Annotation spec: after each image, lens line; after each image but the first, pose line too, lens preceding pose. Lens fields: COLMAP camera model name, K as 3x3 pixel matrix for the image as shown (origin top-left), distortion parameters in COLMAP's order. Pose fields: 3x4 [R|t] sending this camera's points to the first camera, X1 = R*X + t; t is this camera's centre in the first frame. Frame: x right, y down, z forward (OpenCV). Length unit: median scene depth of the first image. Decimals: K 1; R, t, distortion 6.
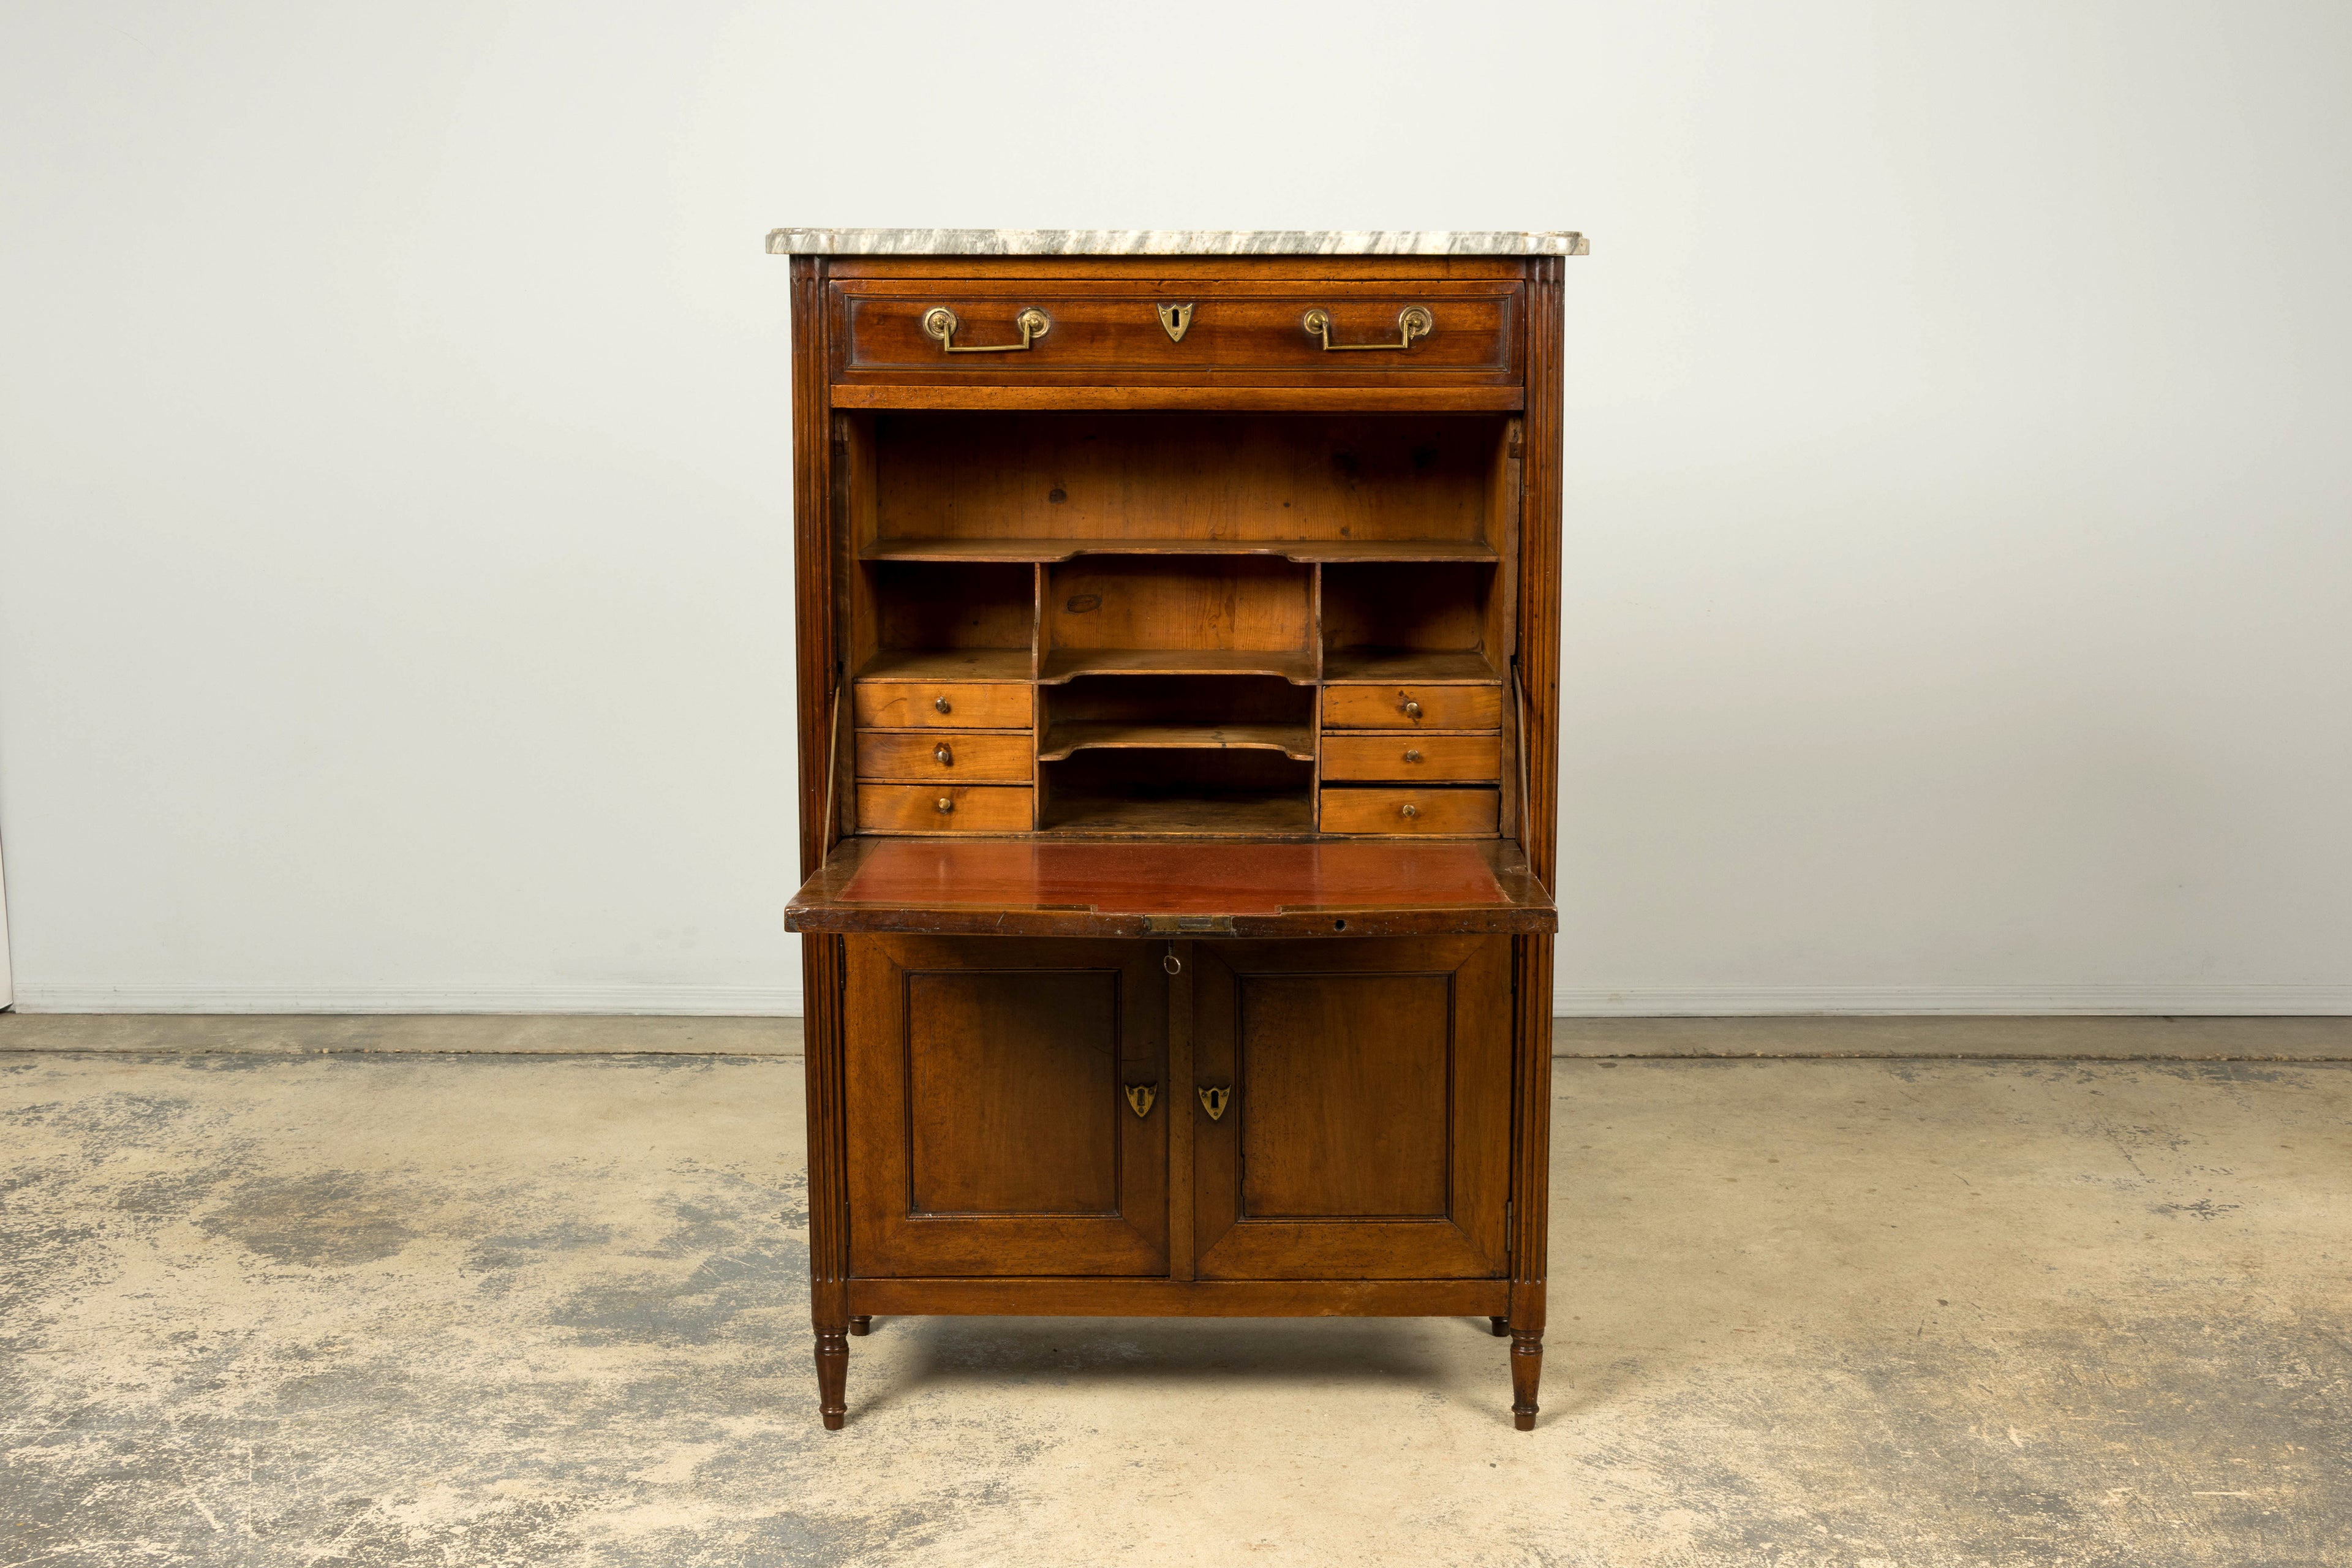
lens RADIAL K [[3203.1, 0, 1182.4], [0, 3203.1, 771.2], [0, 0, 1]] dist [-0.031485, 0.081263]
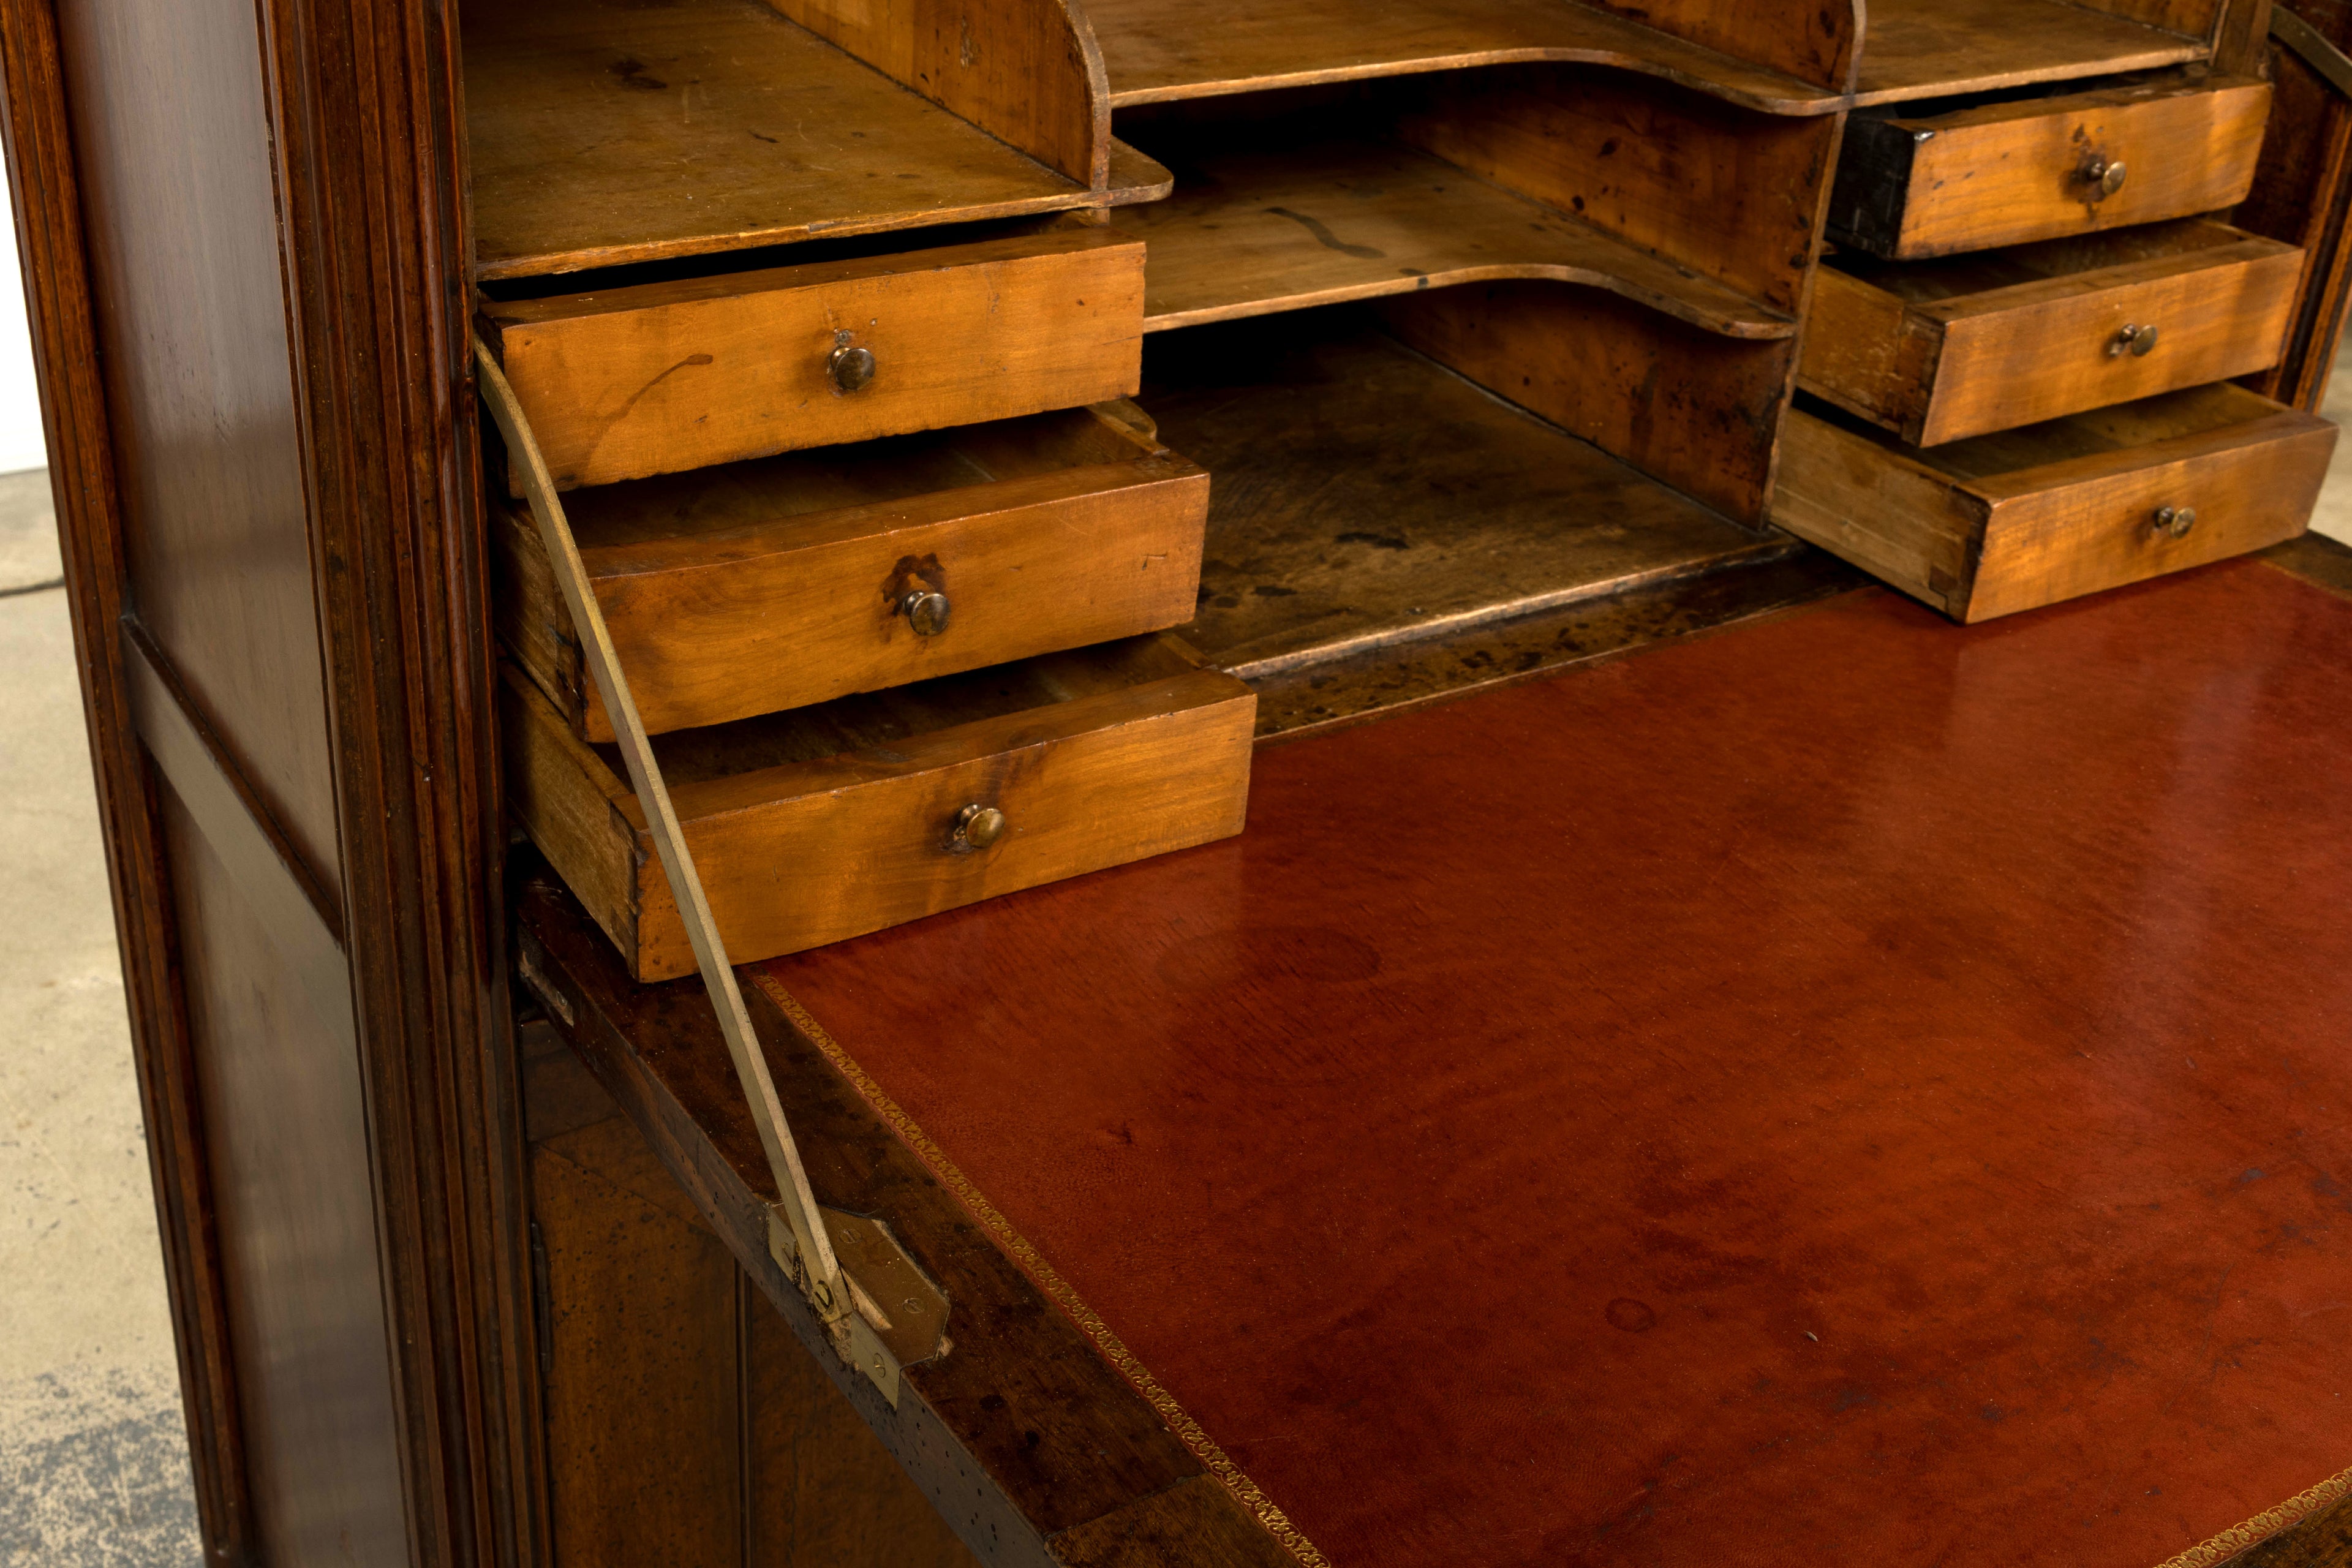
lens RADIAL K [[2720.4, 0, 1176.0], [0, 2720.4, 784.0], [0, 0, 1]] dist [0.001510, 0.001612]
pose [[0.833609, -0.222116, 0.505729, -0.168404], [0.022542, 0.928503, 0.370641, -0.067228], [-0.551895, -0.297569, 0.779015, 0.792099]]
